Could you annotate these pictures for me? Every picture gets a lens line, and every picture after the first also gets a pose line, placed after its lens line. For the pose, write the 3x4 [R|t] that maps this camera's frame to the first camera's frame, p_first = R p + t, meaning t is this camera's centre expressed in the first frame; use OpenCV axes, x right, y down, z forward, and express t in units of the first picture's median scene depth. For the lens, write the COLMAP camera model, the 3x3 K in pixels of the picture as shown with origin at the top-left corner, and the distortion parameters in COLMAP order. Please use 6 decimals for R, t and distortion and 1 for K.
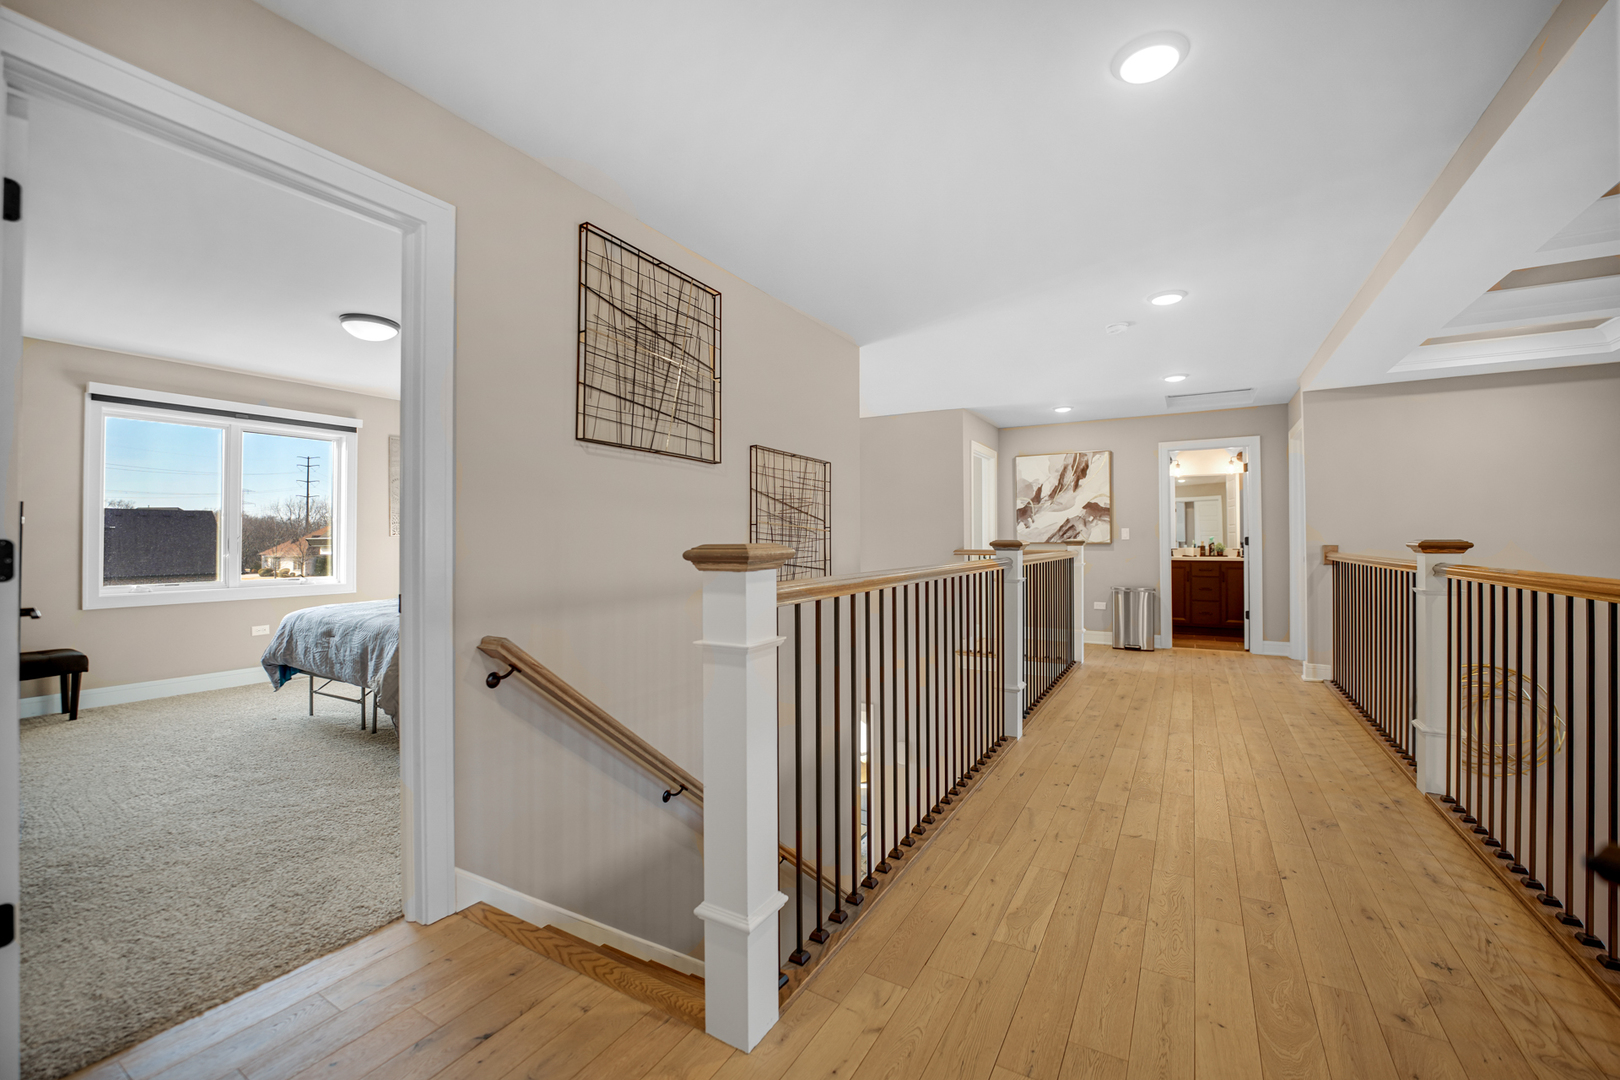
lens RADIAL K [[681.8, 0, 798.6], [0, 681.8, 532.0], [0, 0, 1]] dist [-0.025638, 0.004323]
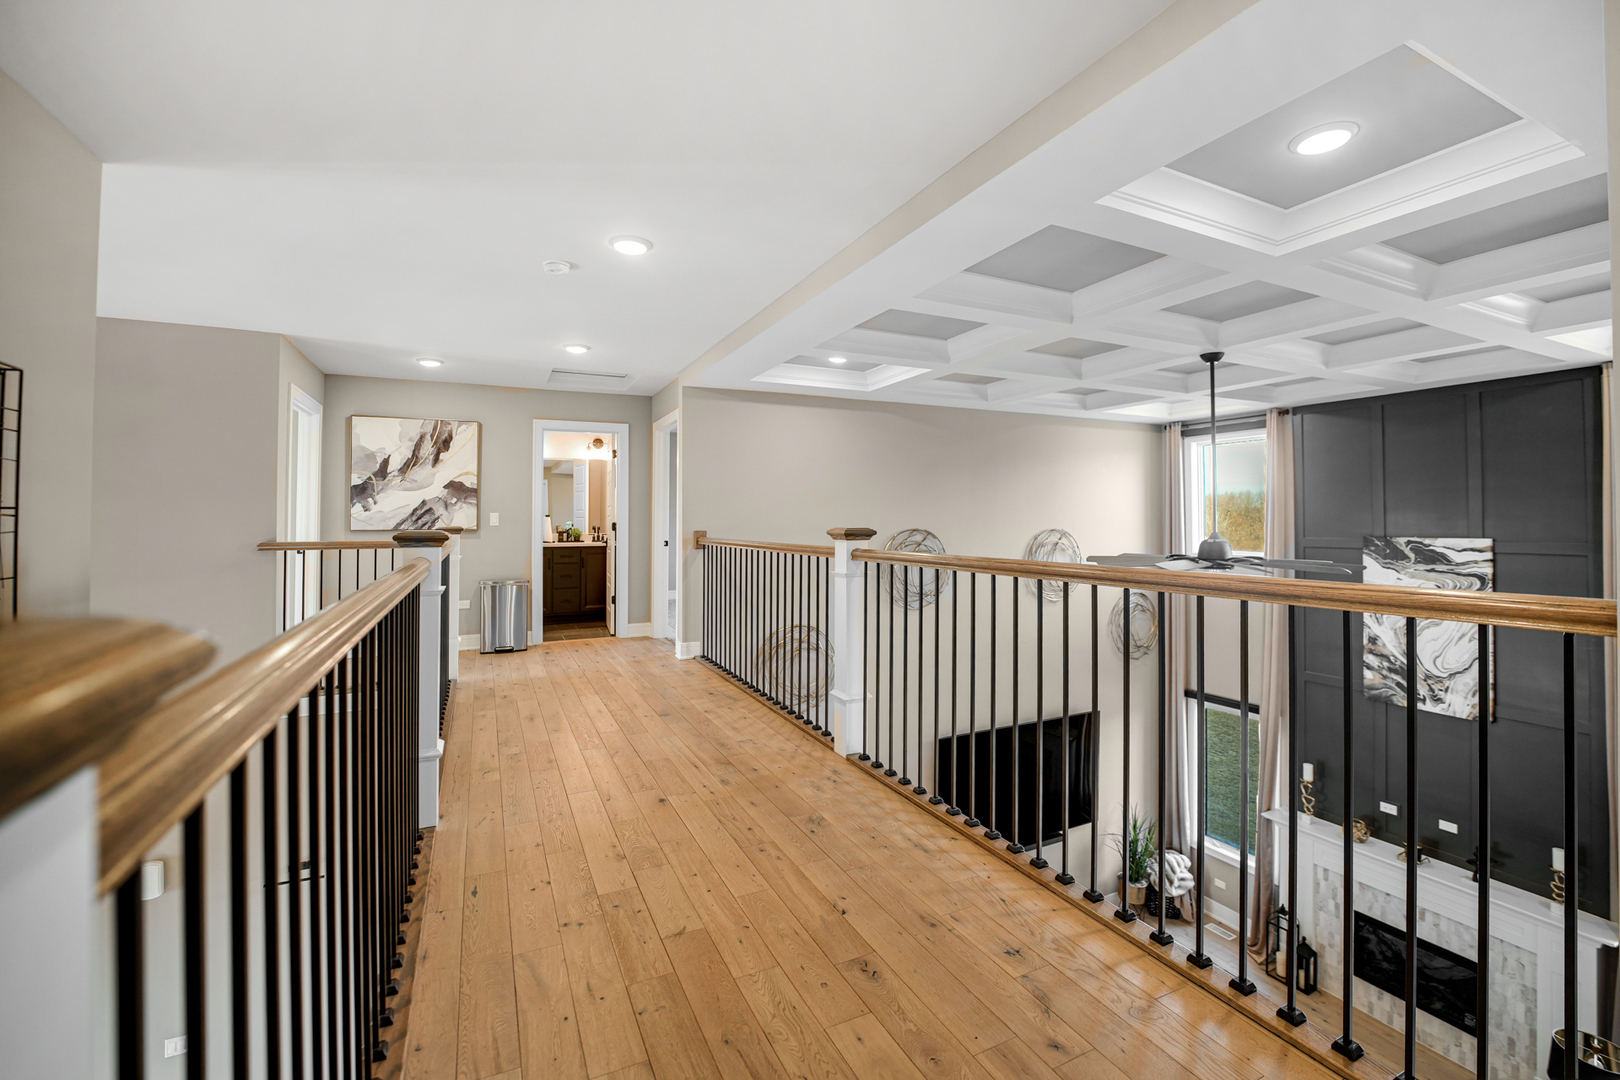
lens RADIAL K [[681.8, 0, 815.5], [0, 681.8, 502.9], [0, 0, 1]] dist [-0.025638, 0.004323]
pose [[0.550184, 0.021082, 0.834777, -0.020431], [-0.006445, 0.999759, -0.021001, -0.002844], [-0.835019, 0.006174, 0.550187, 0.195488]]
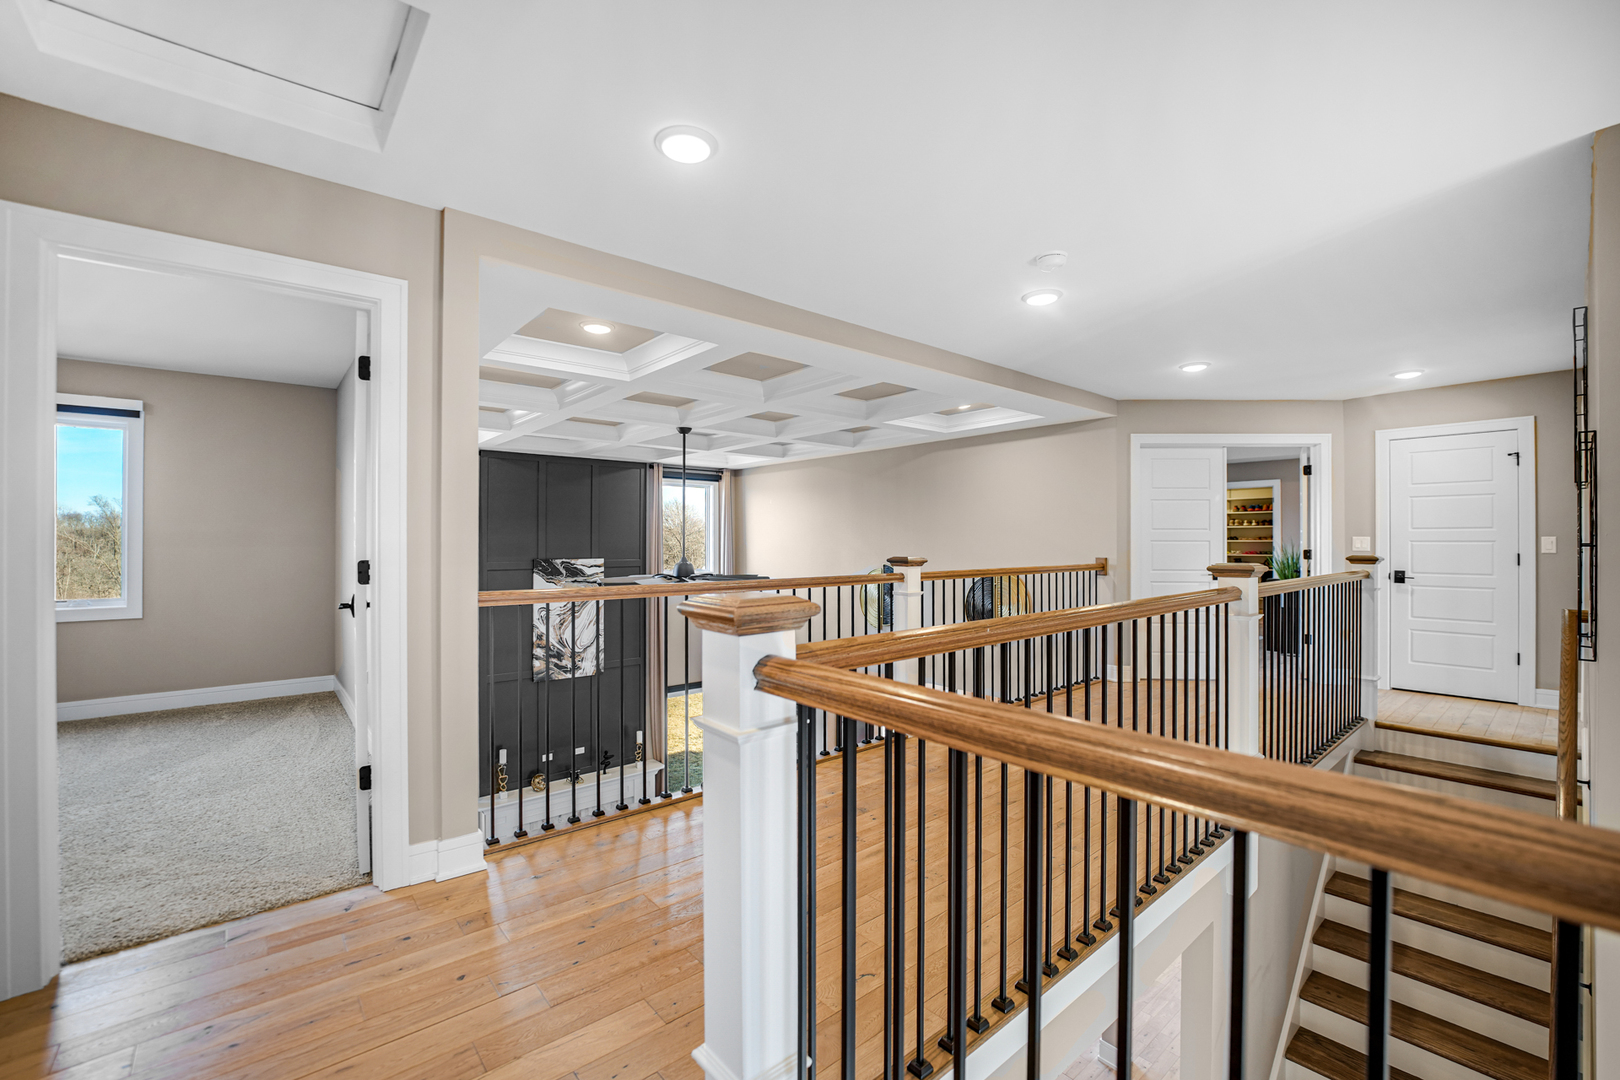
lens RADIAL K [[681.8, 0, 813.4], [0, 681.8, 533.8], [0, 0, 1]] dist [-0.025638, 0.004323]
pose [[-0.943835, 0.008643, 0.330304, 0.313968], [0.003278, 0.999854, -0.016795, -0.006941], [-0.330401, -0.014769, -0.943725, 1.180837]]
